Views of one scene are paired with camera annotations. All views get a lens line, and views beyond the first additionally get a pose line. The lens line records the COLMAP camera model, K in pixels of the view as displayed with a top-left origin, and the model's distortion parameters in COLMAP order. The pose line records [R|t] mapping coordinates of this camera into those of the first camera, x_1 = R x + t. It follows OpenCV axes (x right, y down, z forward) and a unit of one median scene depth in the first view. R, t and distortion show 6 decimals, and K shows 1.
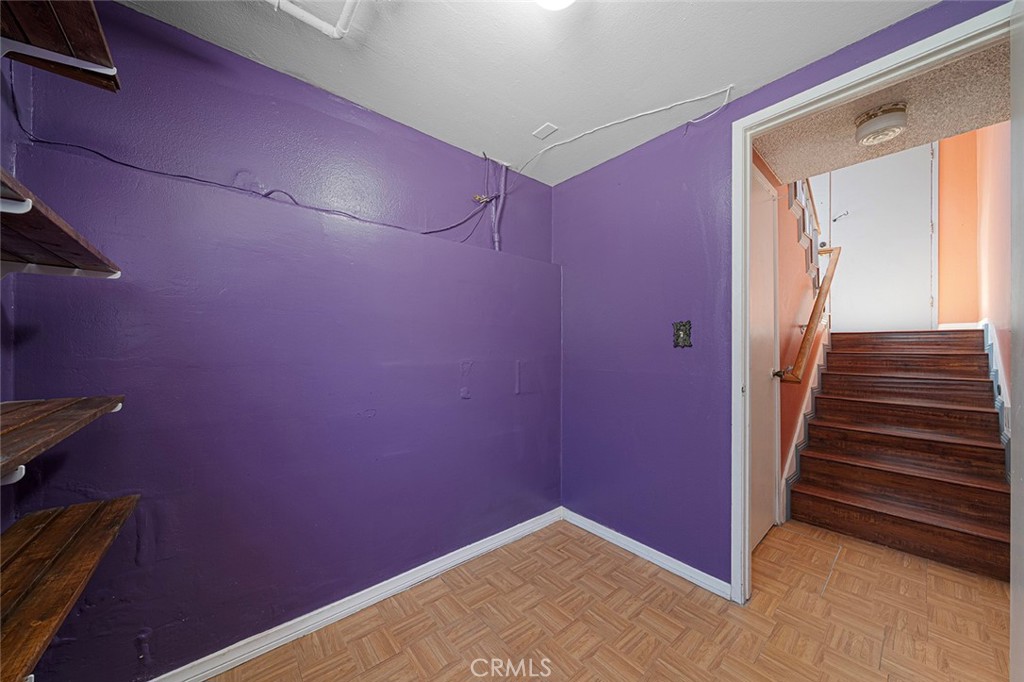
lens RADIAL K [[349.5, 0, 507.5], [0, 349.5, 346.2], [0, 0, 1]] dist [0.004919, -0.000053]
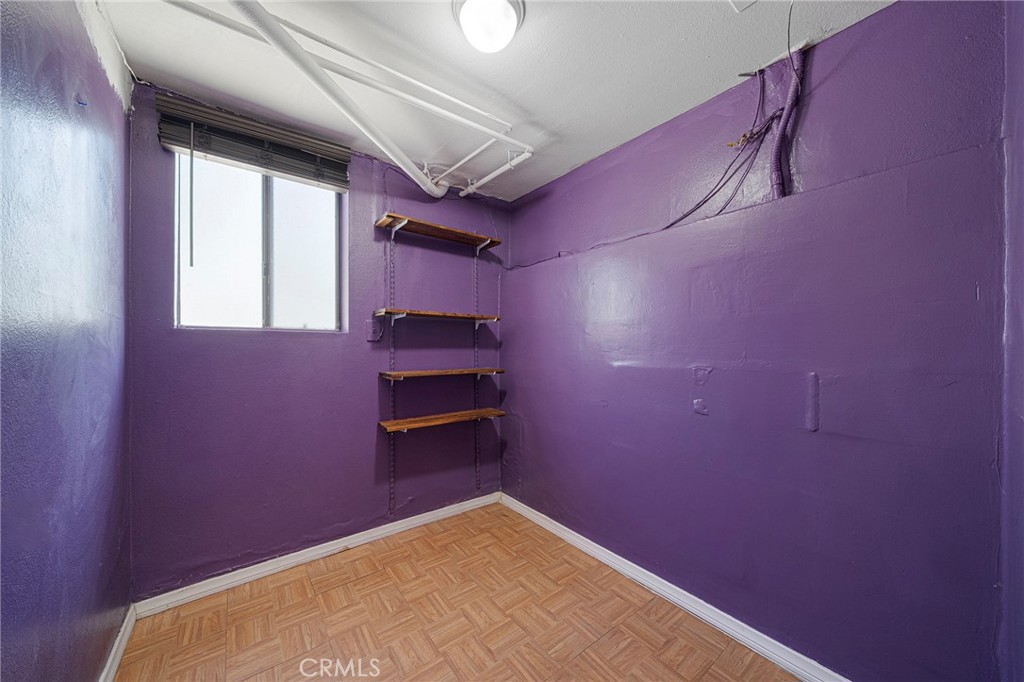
lens RADIAL K [[349.5, 0, 508.7], [0, 349.5, 345.6], [0, 0, 1]] dist [0.004919, -0.000053]
pose [[-0.014164, -0.010517, -0.999844, 0.780662], [0.001216, 0.999944, -0.010535, 0.003263], [0.999899, -0.001365, -0.014150, 0.652644]]
